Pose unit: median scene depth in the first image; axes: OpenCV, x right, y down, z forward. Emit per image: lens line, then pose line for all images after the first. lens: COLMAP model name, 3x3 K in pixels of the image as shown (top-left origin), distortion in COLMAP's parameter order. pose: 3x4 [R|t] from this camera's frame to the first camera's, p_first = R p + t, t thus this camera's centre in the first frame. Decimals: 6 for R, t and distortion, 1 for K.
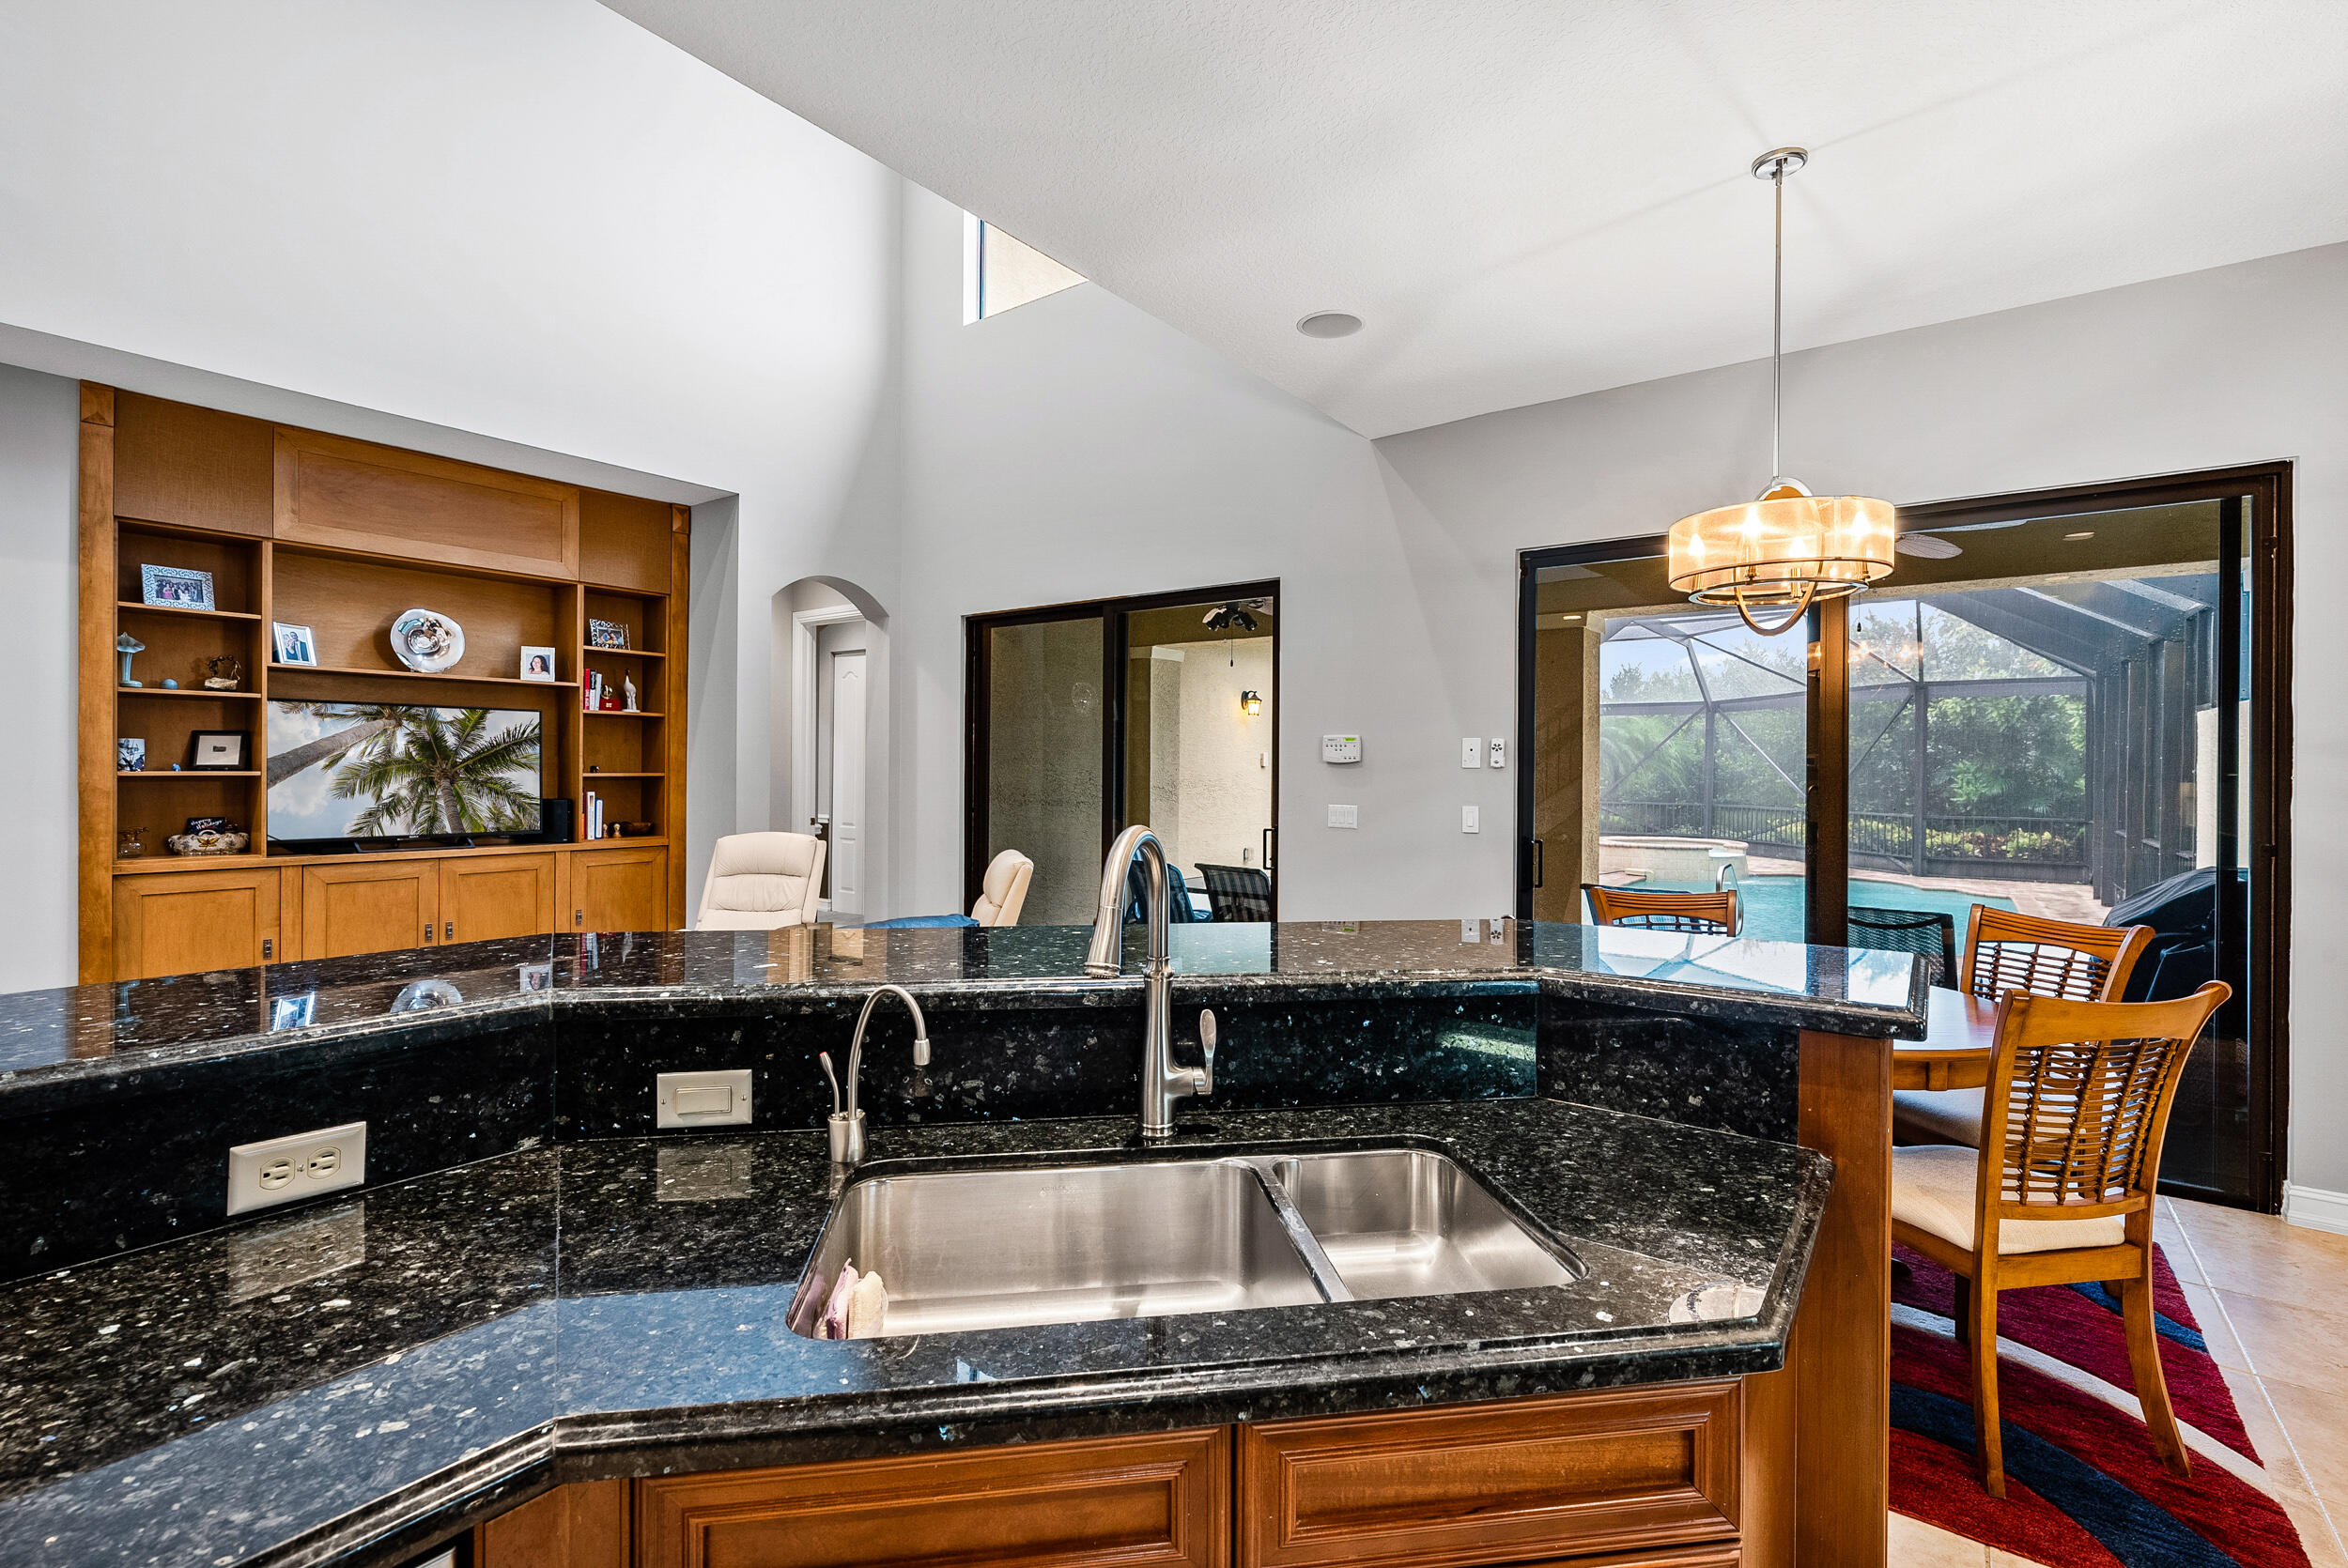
lens RADIAL K [[1058.8, 0, 1166.5], [0, 1058.8, 784.1], [0, 0, 1]] dist [0.001218, 0.000660]
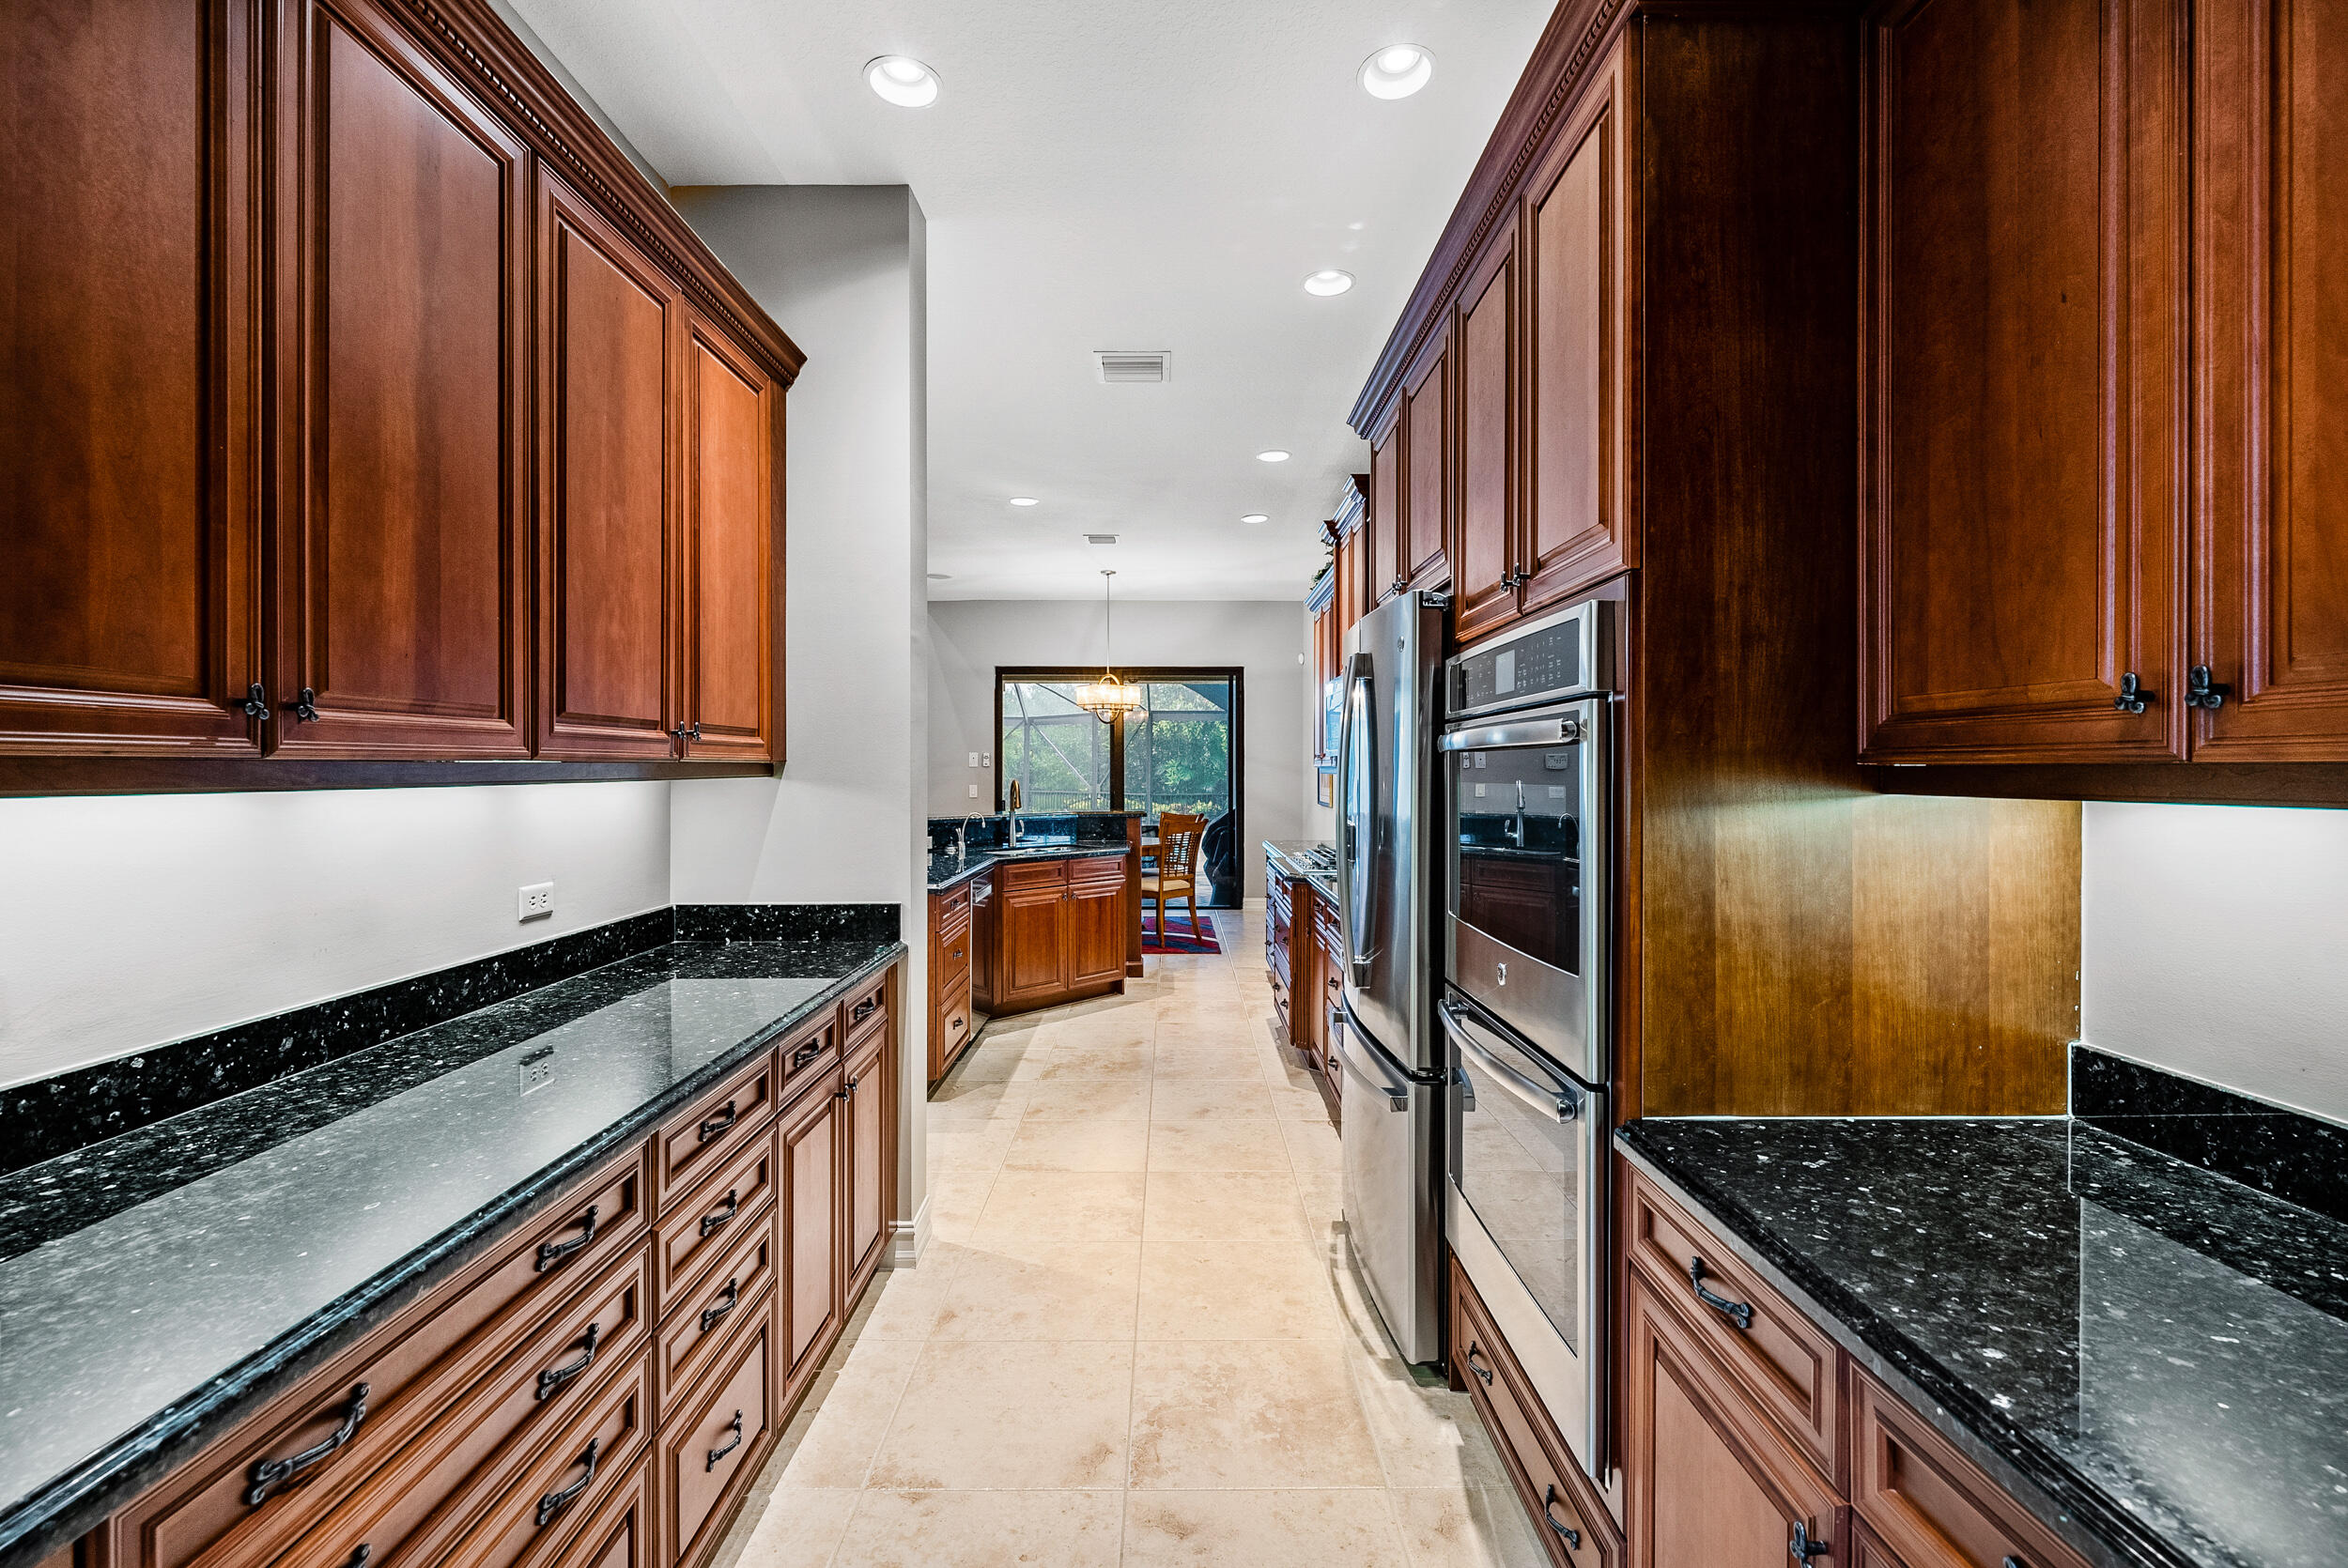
lens RADIAL K [[992.9, 0, 1171.9], [0, 992.9, 775.9], [0, 0, 1]] dist [0.000371, 0.000029]
pose [[0.802391, -0.010318, 0.596710, -0.150436], [0.012271, 0.999924, 0.000789, 0.001409], [-0.596673, 0.006689, 0.802457, -0.214970]]
